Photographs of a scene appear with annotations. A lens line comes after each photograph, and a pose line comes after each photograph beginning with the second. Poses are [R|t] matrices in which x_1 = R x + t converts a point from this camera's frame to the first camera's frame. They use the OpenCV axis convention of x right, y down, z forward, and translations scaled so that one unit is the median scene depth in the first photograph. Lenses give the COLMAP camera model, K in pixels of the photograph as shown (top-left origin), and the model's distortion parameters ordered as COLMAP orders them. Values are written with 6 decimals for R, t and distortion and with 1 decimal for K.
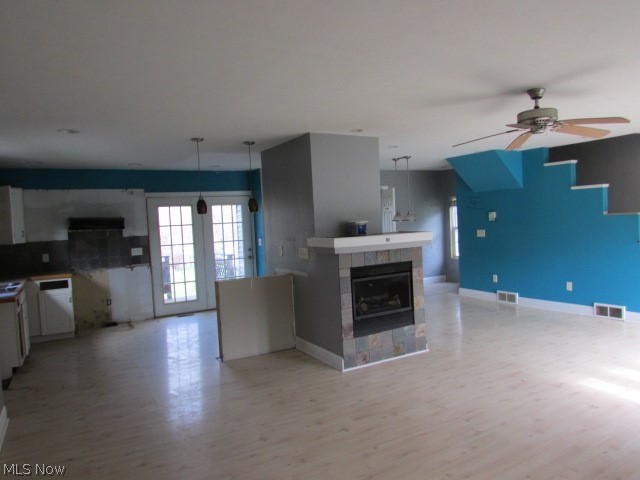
lens RADIAL K [[451.0, 0, 317.4], [0, 451.0, 241.5], [0, 0, 1]] dist [-0.034442, 0.006737]
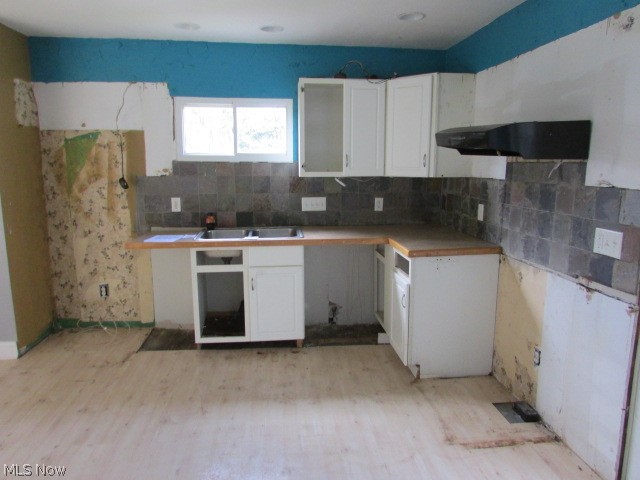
lens RADIAL K [[451.0, 0, 323.3], [0, 451.0, 242.0], [0, 0, 1]] dist [-0.034442, 0.006737]
pose [[-0.392138, 0.199245, -0.898070, -0.085148], [-0.032799, 0.972613, 0.230104, -0.038726], [0.919322, 0.119688, -0.374863, 1.006280]]
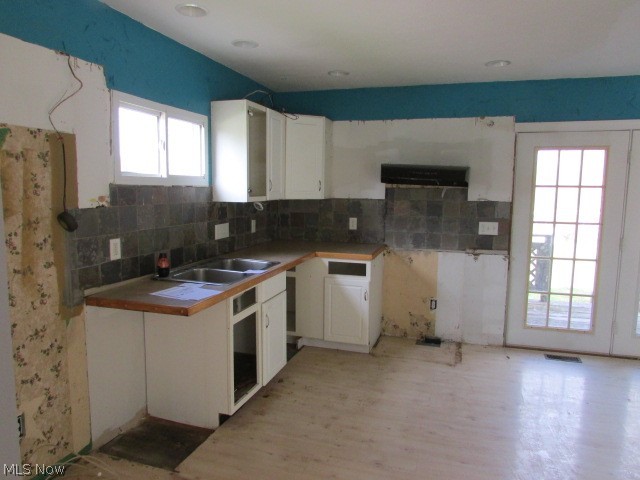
lens RADIAL K [[451.0, 0, 319.4], [0, 451.0, 242.6], [0, 0, 1]] dist [-0.034442, 0.006737]
pose [[0.680329, 0.141209, -0.719174, -0.143527], [-0.078023, 0.989642, 0.120506, -0.012422], [0.728742, -0.025872, 0.684300, 0.481088]]
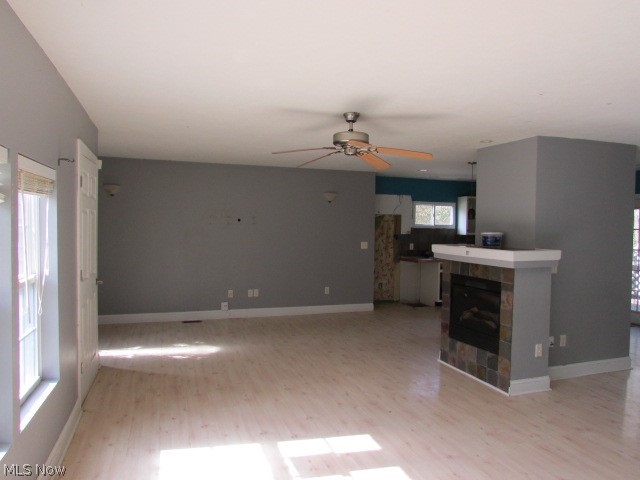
lens RADIAL K [[451.0, 0, 324.1], [0, 451.0, 238.7], [0, 0, 1]] dist [-0.034442, 0.006737]
pose [[-0.170015, 0.075134, -0.982573, 0.798088], [-0.053195, 0.994936, 0.085284, -0.068604], [0.984005, 0.066767, -0.165157, 0.579250]]
